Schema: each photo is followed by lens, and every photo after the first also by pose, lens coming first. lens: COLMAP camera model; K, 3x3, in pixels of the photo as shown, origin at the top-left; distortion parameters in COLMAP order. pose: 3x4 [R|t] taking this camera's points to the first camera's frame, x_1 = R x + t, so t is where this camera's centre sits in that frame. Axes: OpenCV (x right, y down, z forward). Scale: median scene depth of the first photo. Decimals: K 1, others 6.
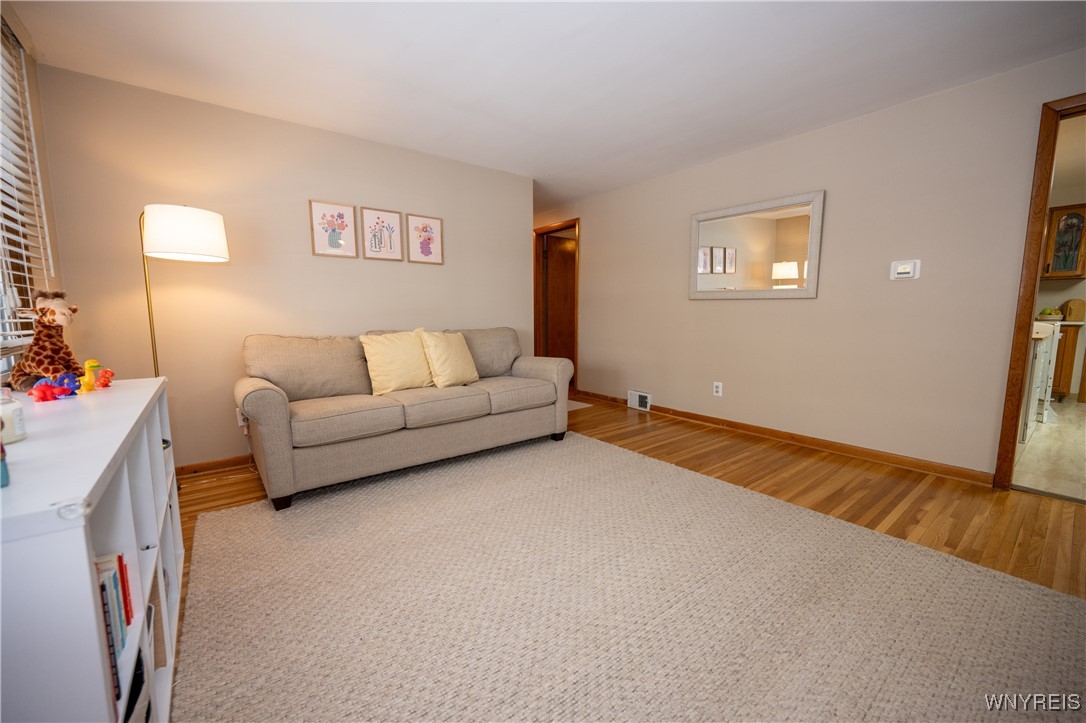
lens RADIAL K [[428.2, 0, 541.3], [0, 428.2, 364.2], [0, 0, 1]] dist [-0.002526, -0.000444]
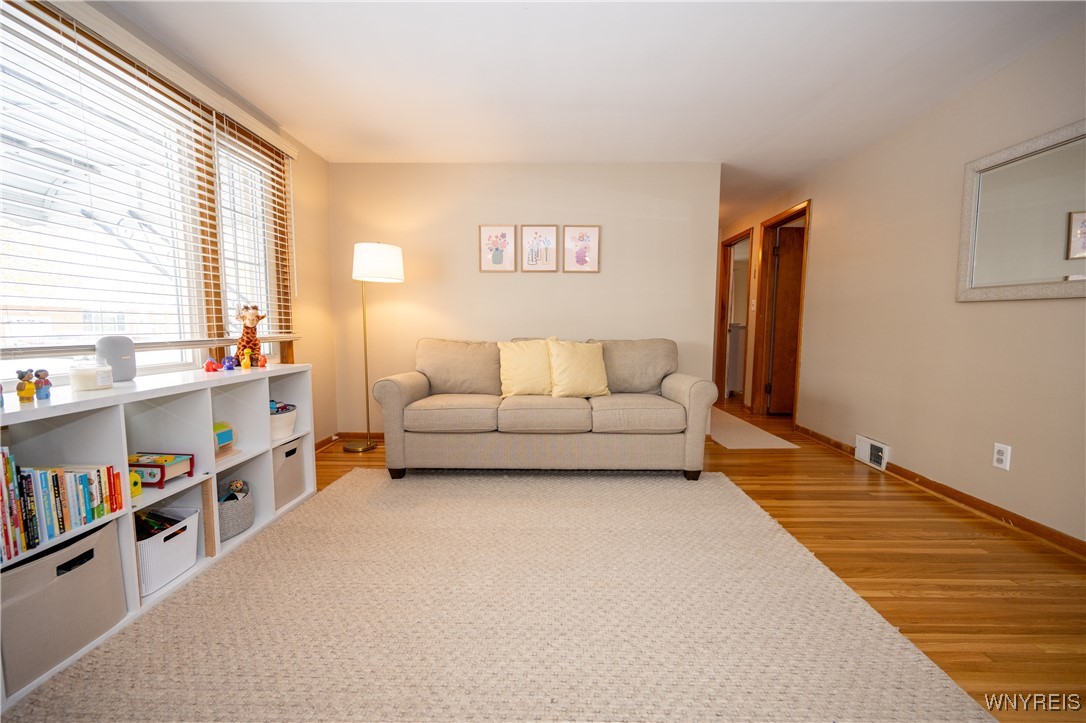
lens RADIAL K [[428.2, 0, 548.2], [0, 428.2, 367.3], [0, 0, 1]] dist [-0.002526, -0.000444]
pose [[0.779649, 0.067975, -0.622516, 0.339103], [-0.081159, 0.996675, 0.007186, -0.018624], [0.620935, 0.044920, 0.782574, 0.202141]]
